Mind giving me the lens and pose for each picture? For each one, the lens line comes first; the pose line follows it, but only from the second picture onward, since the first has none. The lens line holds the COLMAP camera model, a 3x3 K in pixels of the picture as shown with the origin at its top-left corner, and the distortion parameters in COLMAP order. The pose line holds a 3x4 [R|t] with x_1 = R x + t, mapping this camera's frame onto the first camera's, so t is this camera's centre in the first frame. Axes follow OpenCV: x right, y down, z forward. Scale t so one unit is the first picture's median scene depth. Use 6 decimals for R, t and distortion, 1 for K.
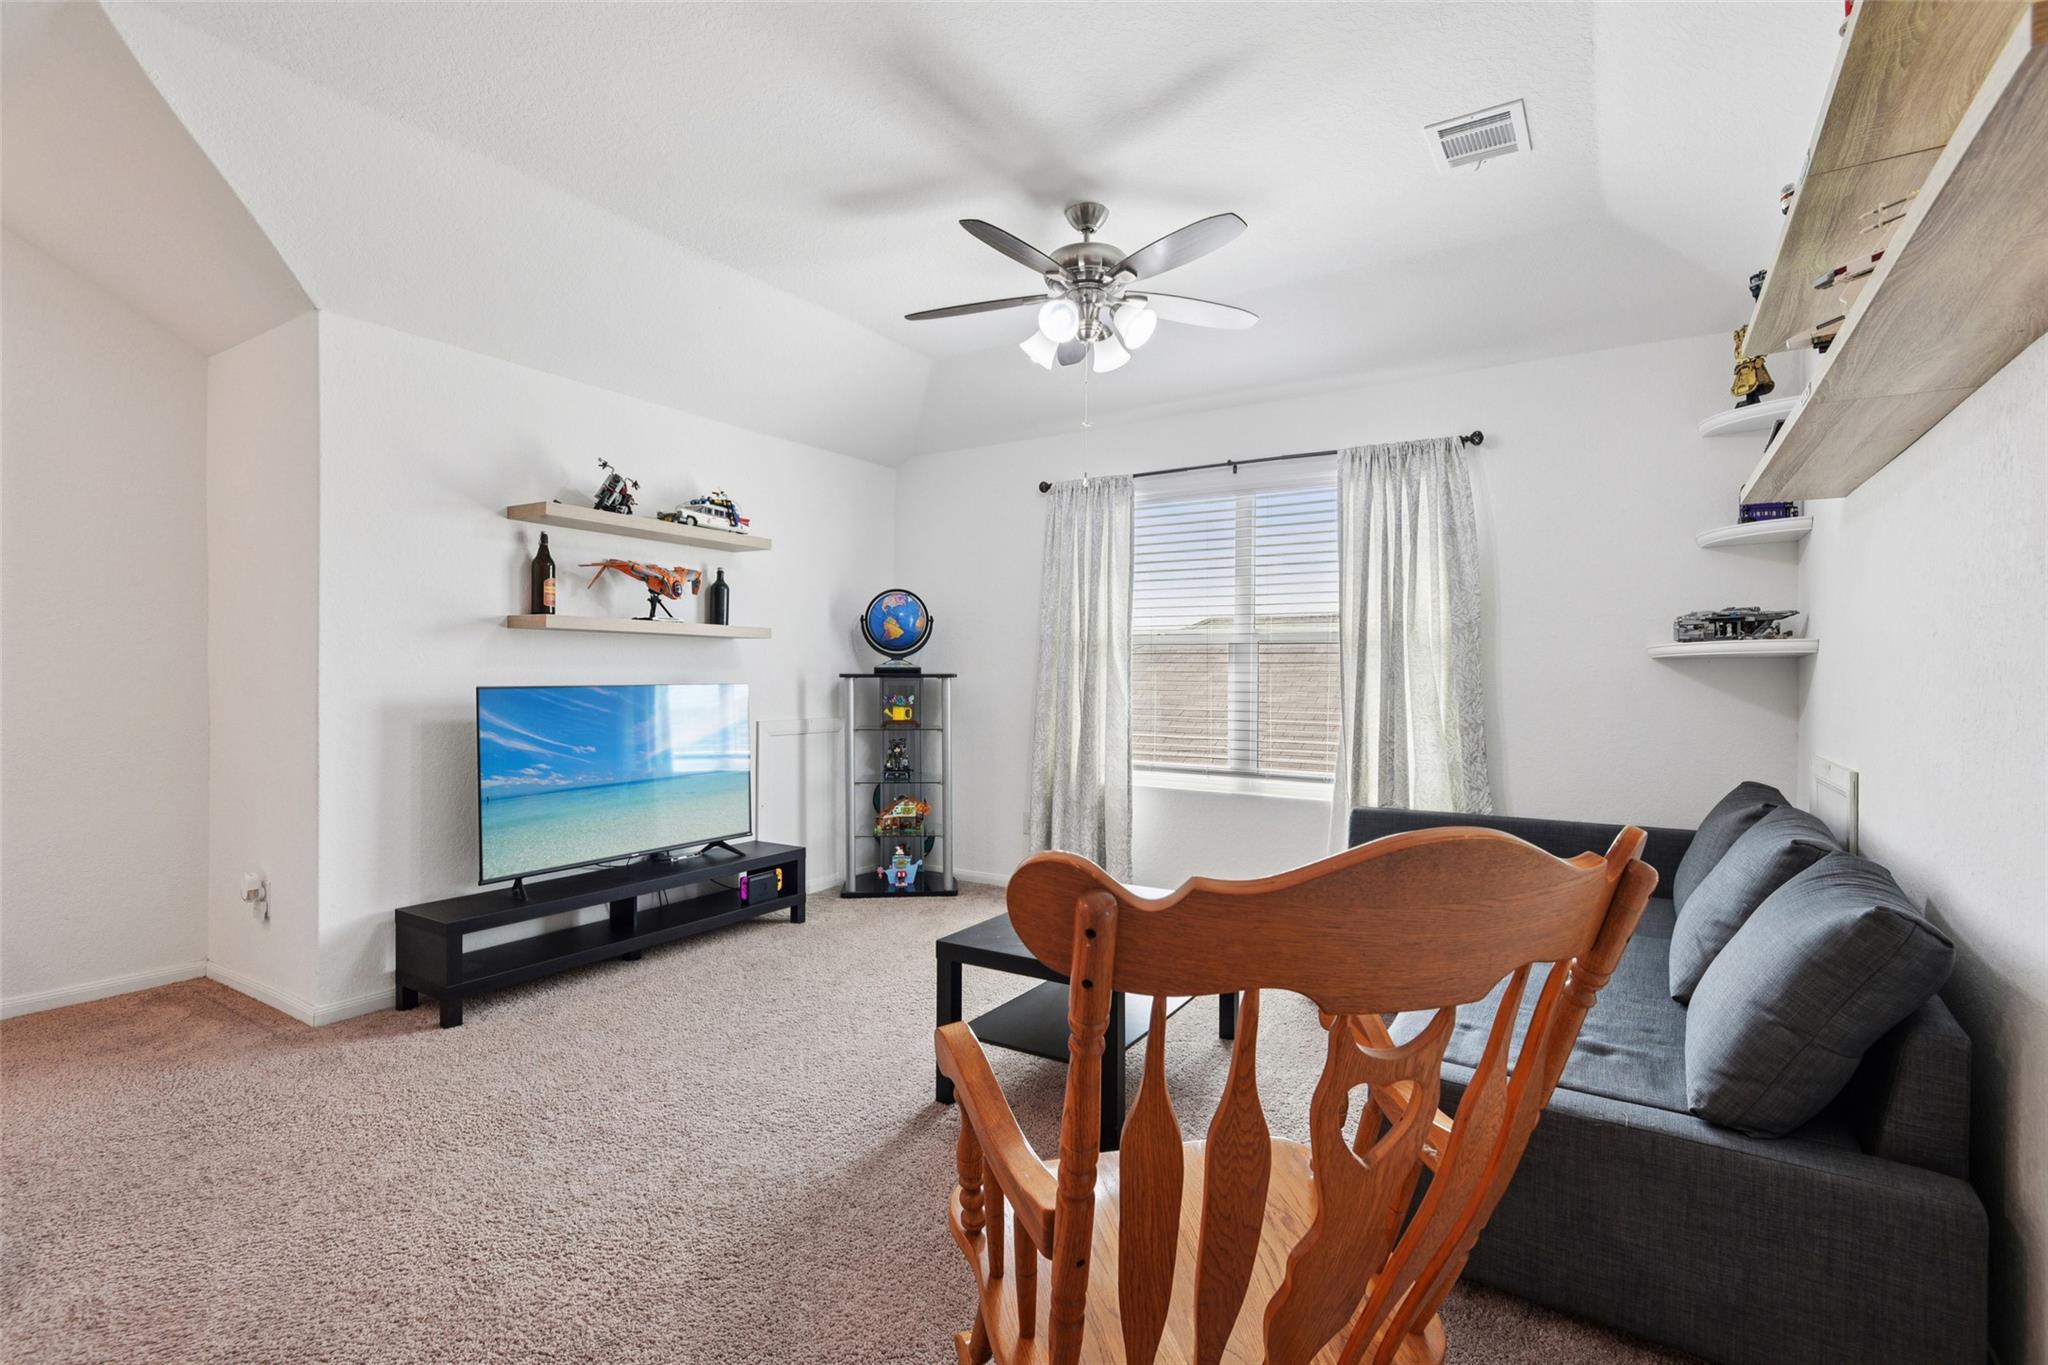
lens RADIAL K [[948.7, 0, 1035.7], [0, 948.7, 685.7], [0, 0, 1]] dist [0.005128, -0.004345]
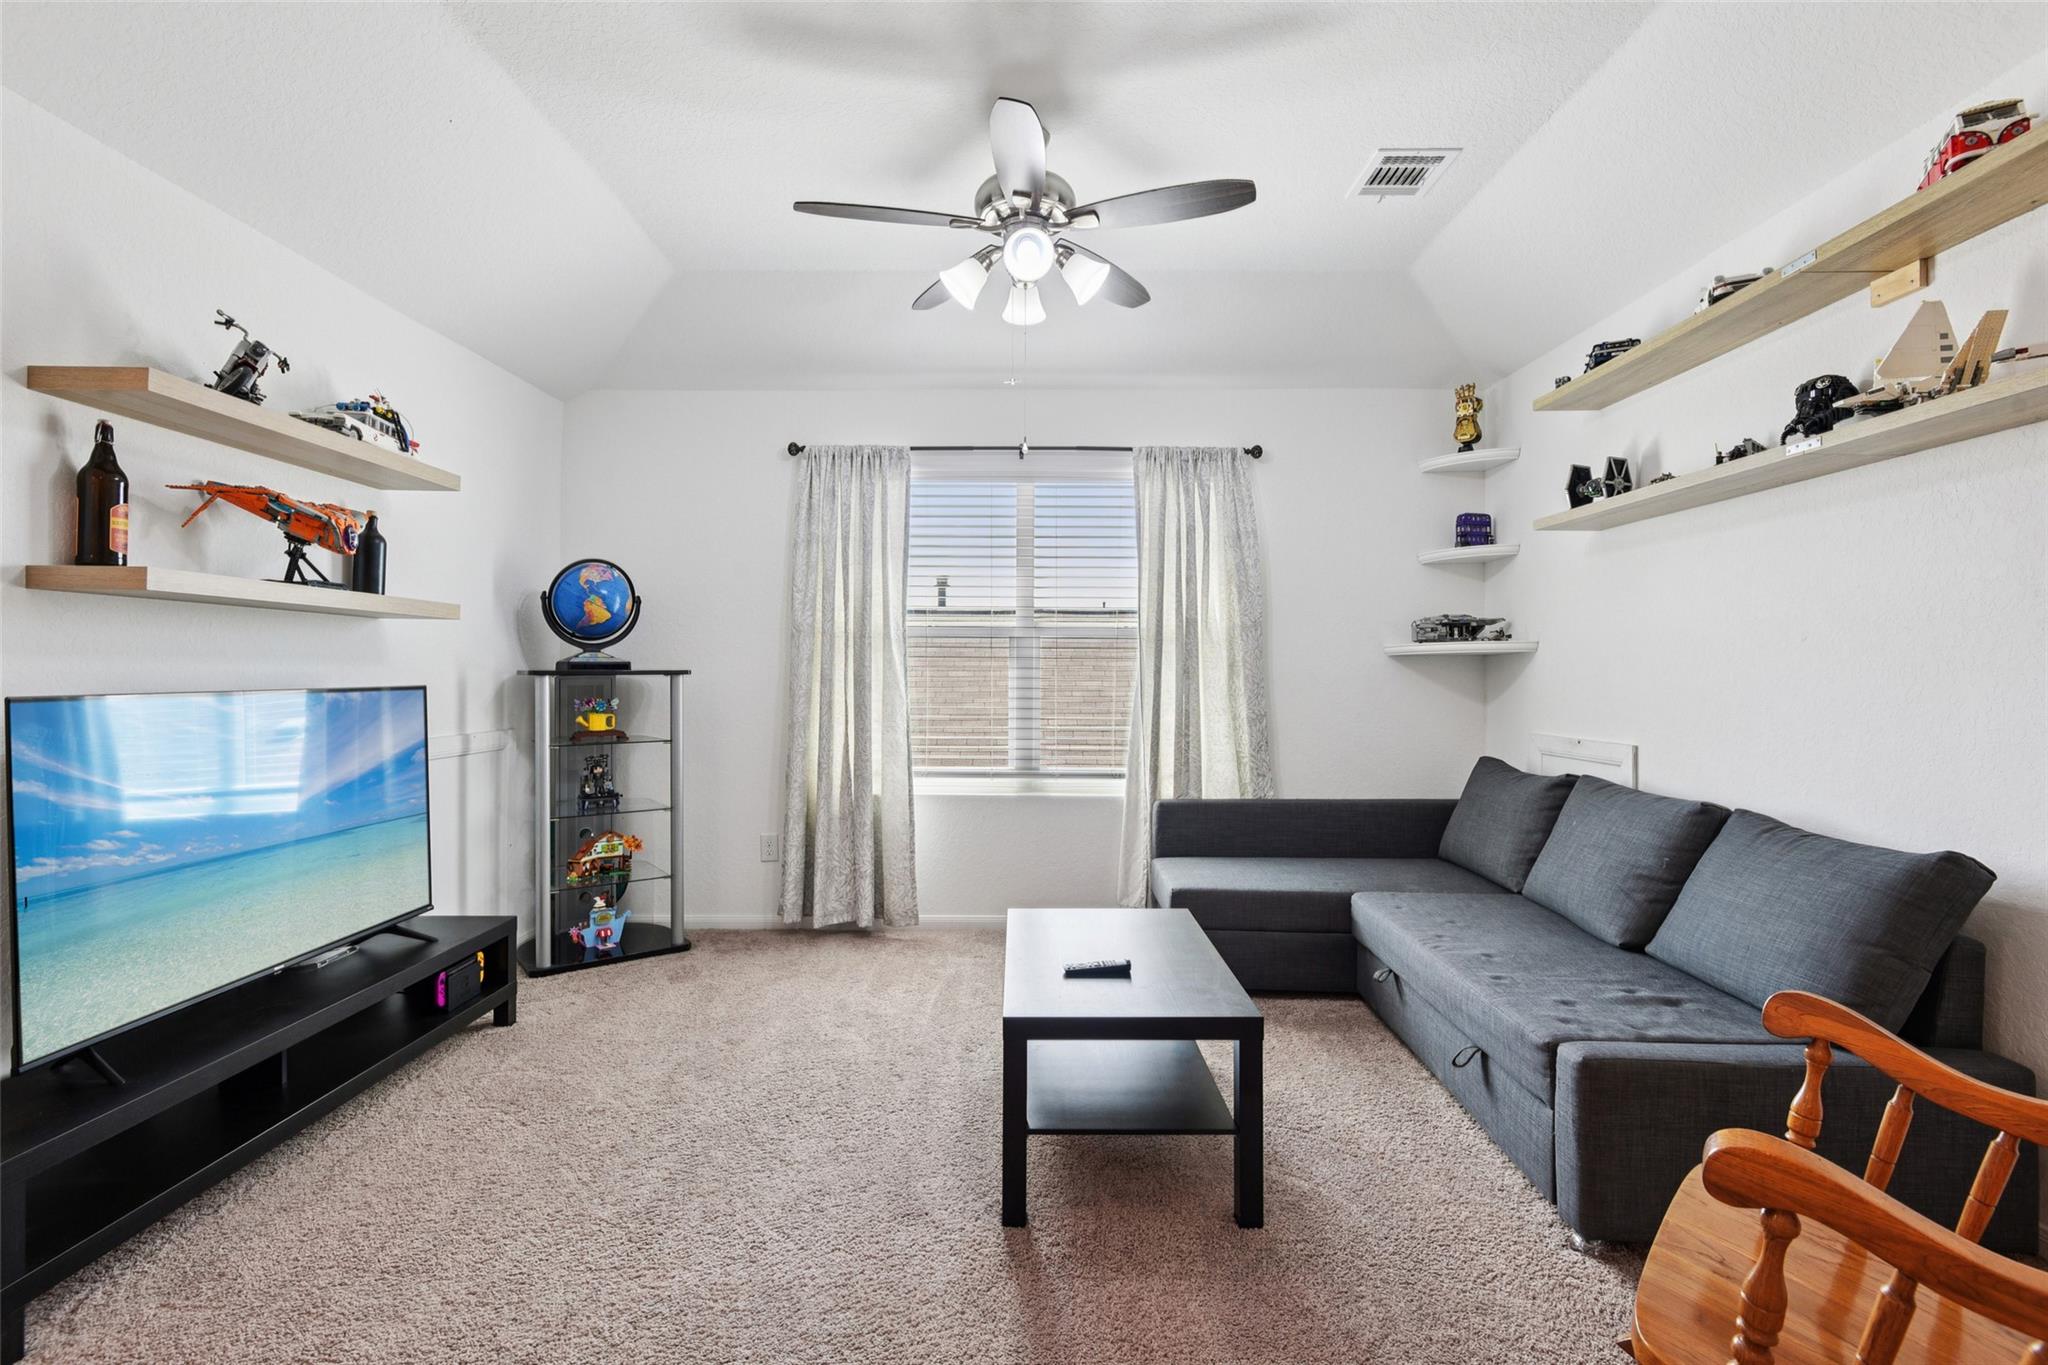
lens RADIAL K [[948.7, 0, 1023.0], [0, 948.7, 668.0], [0, 0, 1]] dist [0.005128, -0.004345]
pose [[0.850258, -0.001034, 0.526365, -0.307564], [0.007922, 0.999910, -0.010833, -0.003746], [-0.526306, 0.013381, 0.850190, 0.205374]]
